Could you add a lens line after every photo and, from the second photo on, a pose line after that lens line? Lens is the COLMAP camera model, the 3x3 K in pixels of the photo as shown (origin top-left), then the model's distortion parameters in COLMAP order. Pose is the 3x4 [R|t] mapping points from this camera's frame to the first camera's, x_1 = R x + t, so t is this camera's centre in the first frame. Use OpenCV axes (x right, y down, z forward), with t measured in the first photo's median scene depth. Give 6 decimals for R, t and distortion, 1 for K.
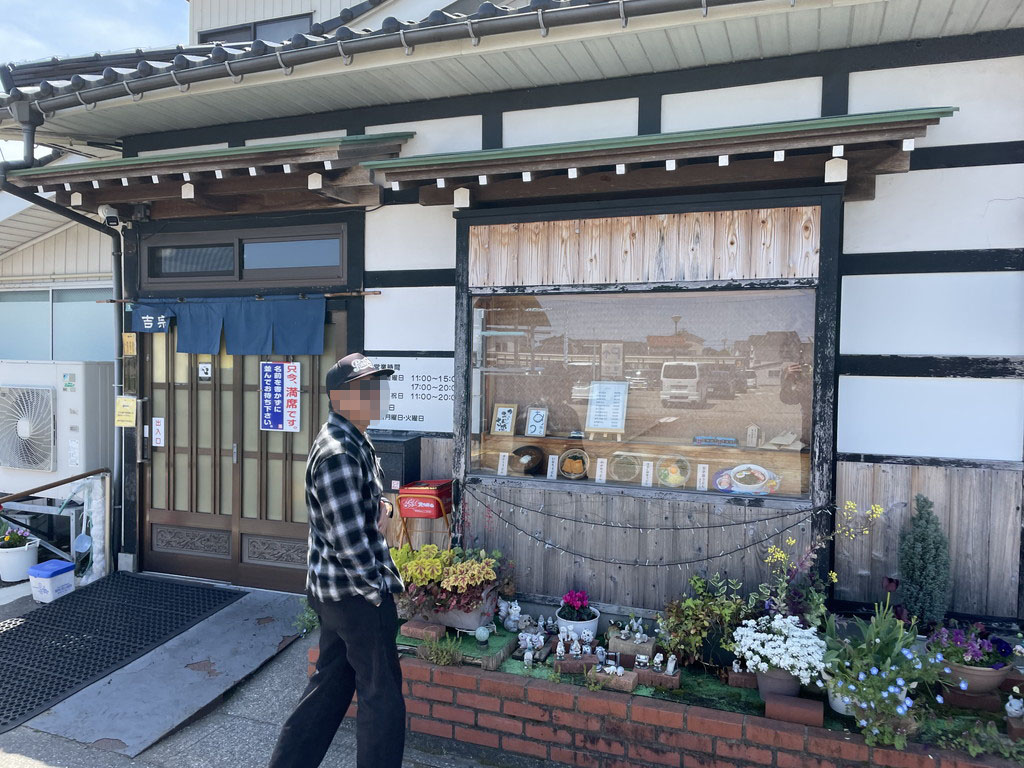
lens RADIAL K [[770.4, 0, 498.8], [0, 770.4, 384.7], [0, 0, 1]] dist [0.122073, -0.149716]
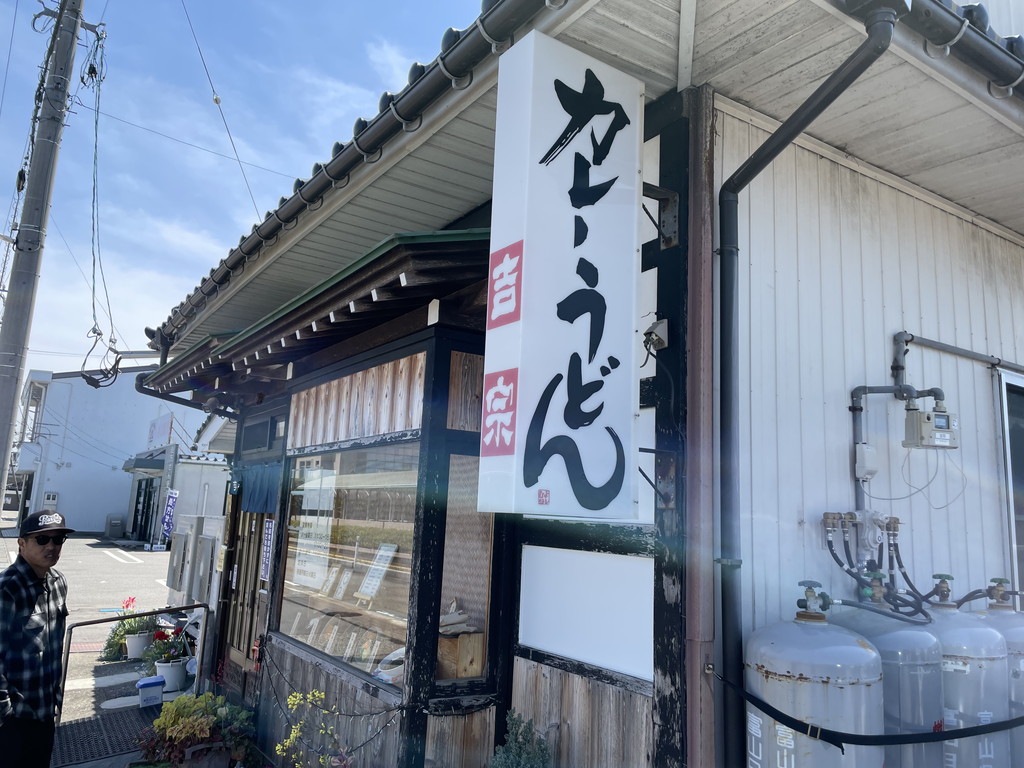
lens RADIAL K [[770.4, 0, 498.8], [0, 770.4, 384.7], [0, 0, 1]] dist [0.122073, -0.149716]
pose [[0.812360, -0.077279, -0.578013, 0.899062], [-0.047854, 0.979003, -0.198147, -0.013659], [0.581189, 0.188627, 0.791605, 0.313572]]
